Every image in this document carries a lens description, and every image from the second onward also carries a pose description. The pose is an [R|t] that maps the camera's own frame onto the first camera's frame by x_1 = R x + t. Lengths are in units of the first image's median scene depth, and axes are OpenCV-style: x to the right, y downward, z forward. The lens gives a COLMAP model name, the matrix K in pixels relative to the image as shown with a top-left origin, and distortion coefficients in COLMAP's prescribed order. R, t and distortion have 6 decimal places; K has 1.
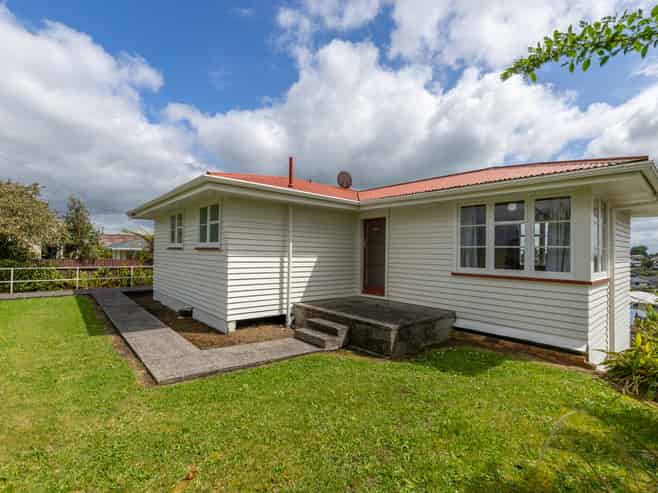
lens RADIAL K [[323.3, 0, 329.0], [0, 323.3, 246.5], [0, 0, 1]] dist [-0.004071, -0.000294]
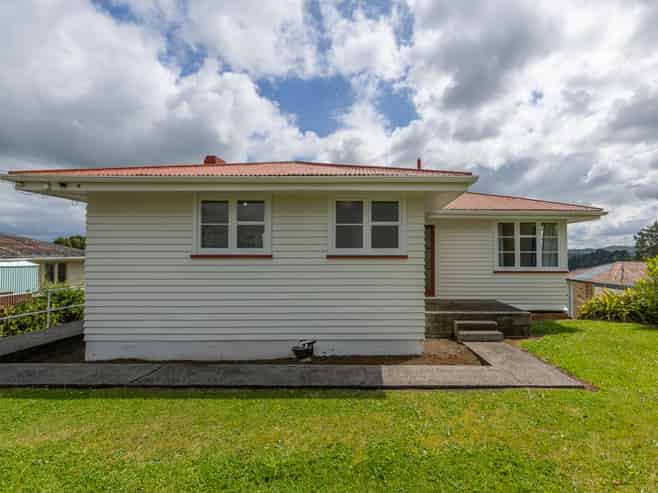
lens RADIAL K [[335.4, 0, 329.0], [0, 335.4, 246.5], [0, 0, 1]] dist [0.017170, 0.000212]
pose [[0.654273, -0.003603, 0.756250, -0.108771], [-0.009301, 0.999875, 0.012810, -0.003169], [-0.756201, -0.015415, 0.654157, 0.057145]]
